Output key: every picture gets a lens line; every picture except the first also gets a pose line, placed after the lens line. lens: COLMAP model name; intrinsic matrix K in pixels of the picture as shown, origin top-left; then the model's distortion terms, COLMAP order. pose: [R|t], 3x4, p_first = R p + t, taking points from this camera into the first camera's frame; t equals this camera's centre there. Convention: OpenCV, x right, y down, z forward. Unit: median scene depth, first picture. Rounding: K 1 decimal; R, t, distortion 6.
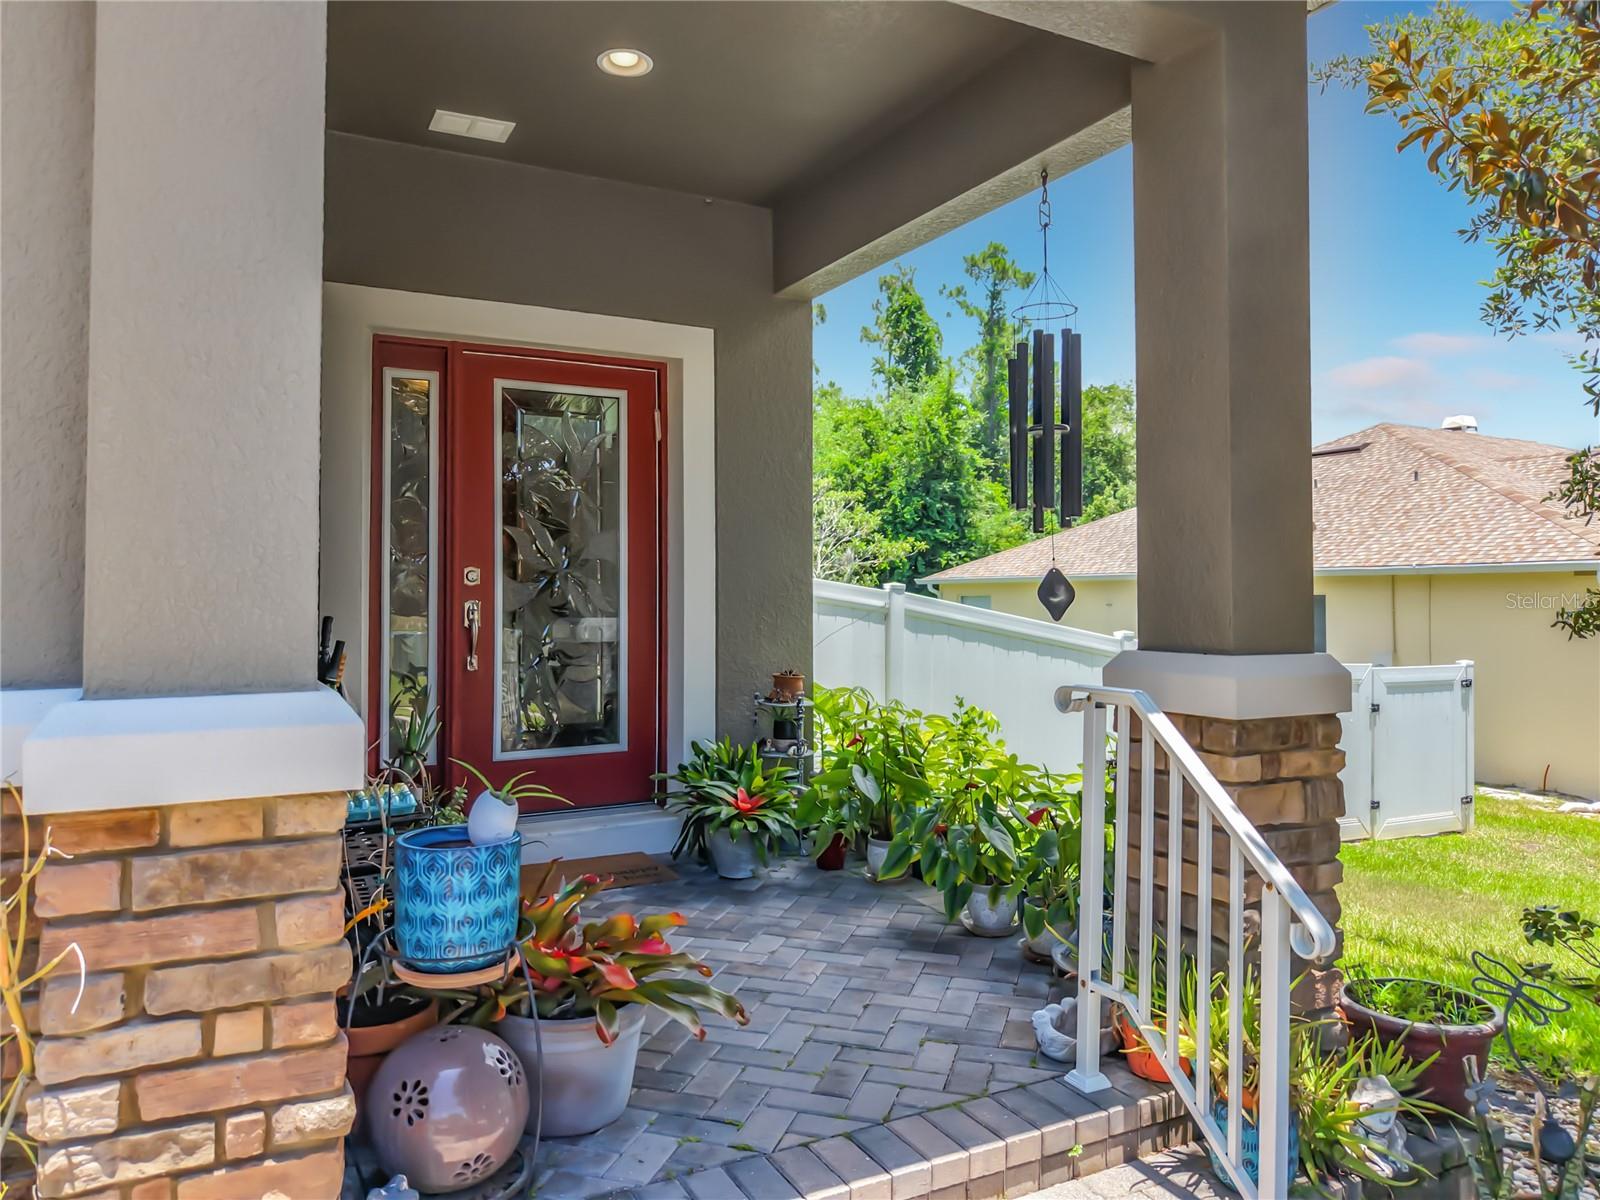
lens RADIAL K [[1116.6, 0, 796.2], [0, 1116.6, 595.8], [0, 0, 1]] dist [0.010929, -0.010054]
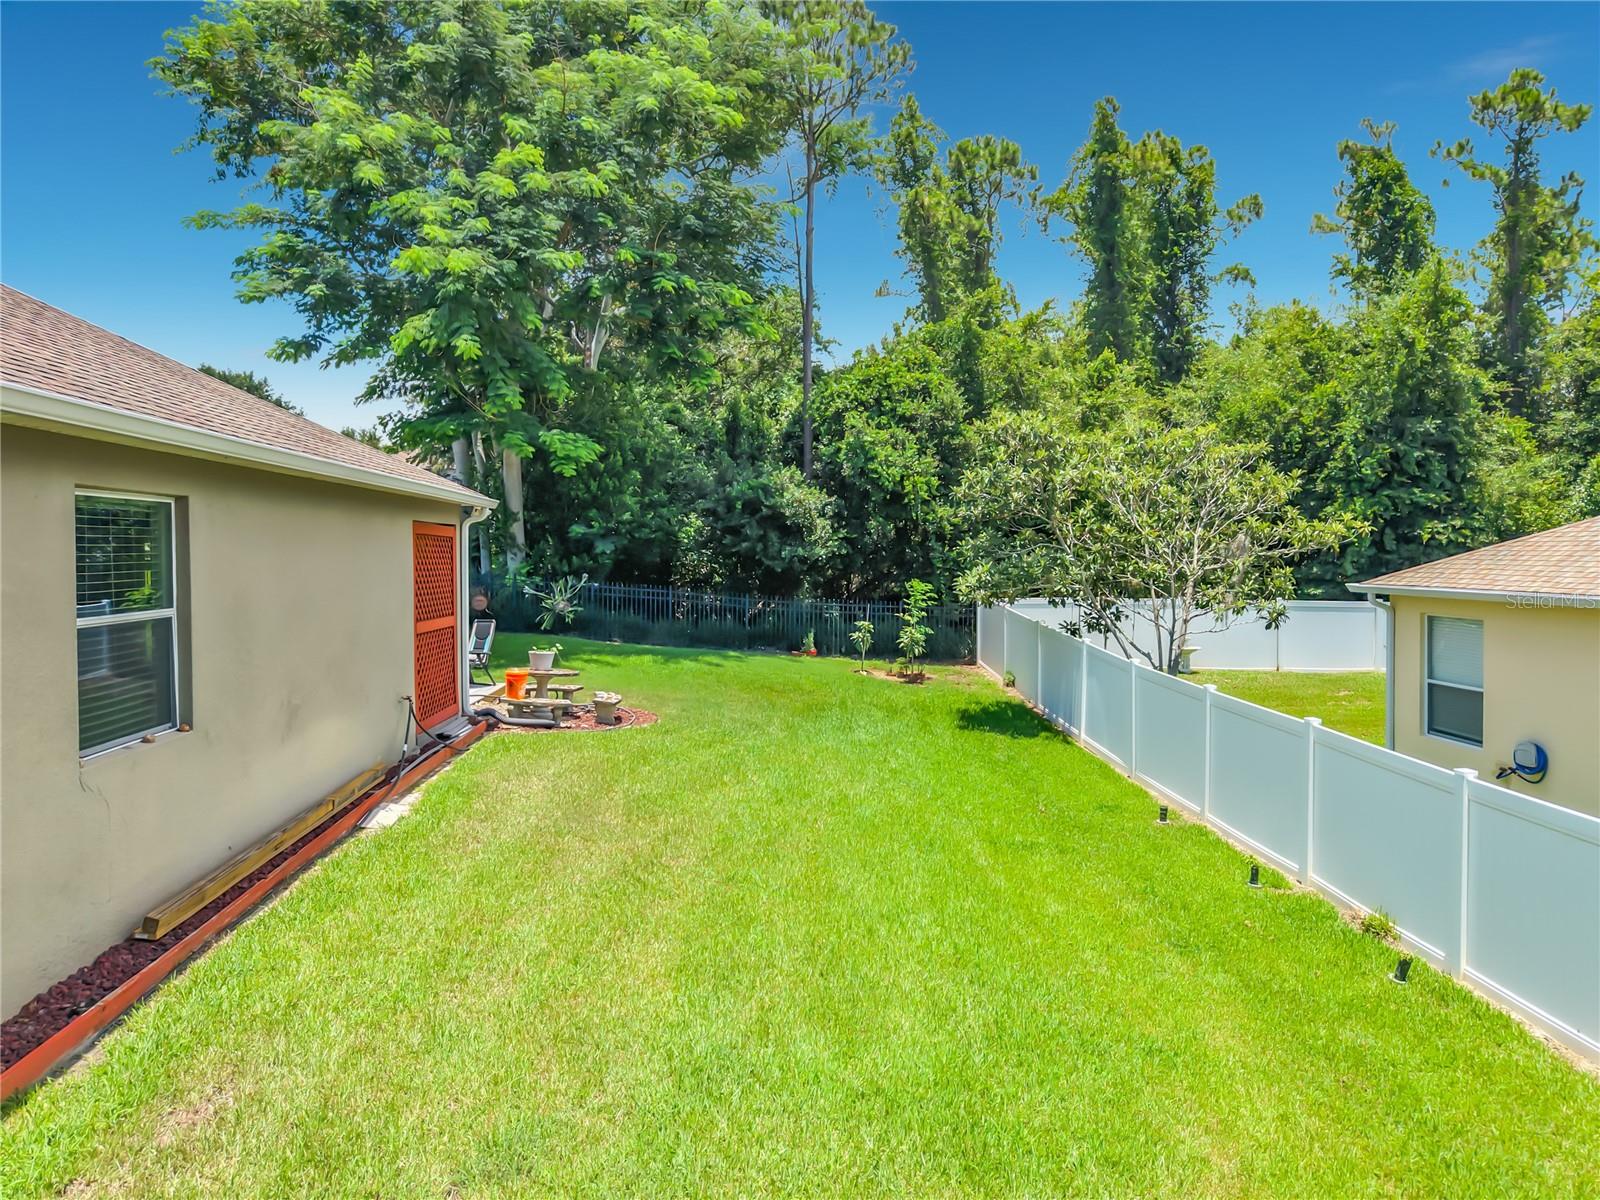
lens RADIAL K [[1116.6, 0, 813.2], [0, 1116.6, 565.9], [0, 0, 1]] dist [0.010929, -0.010054]
pose [[0.921686, 0.005179, -0.387902, 0.050380], [0.002509, 0.999810, 0.019311, -0.025447], [0.387929, -0.018772, 0.921498, 0.211277]]
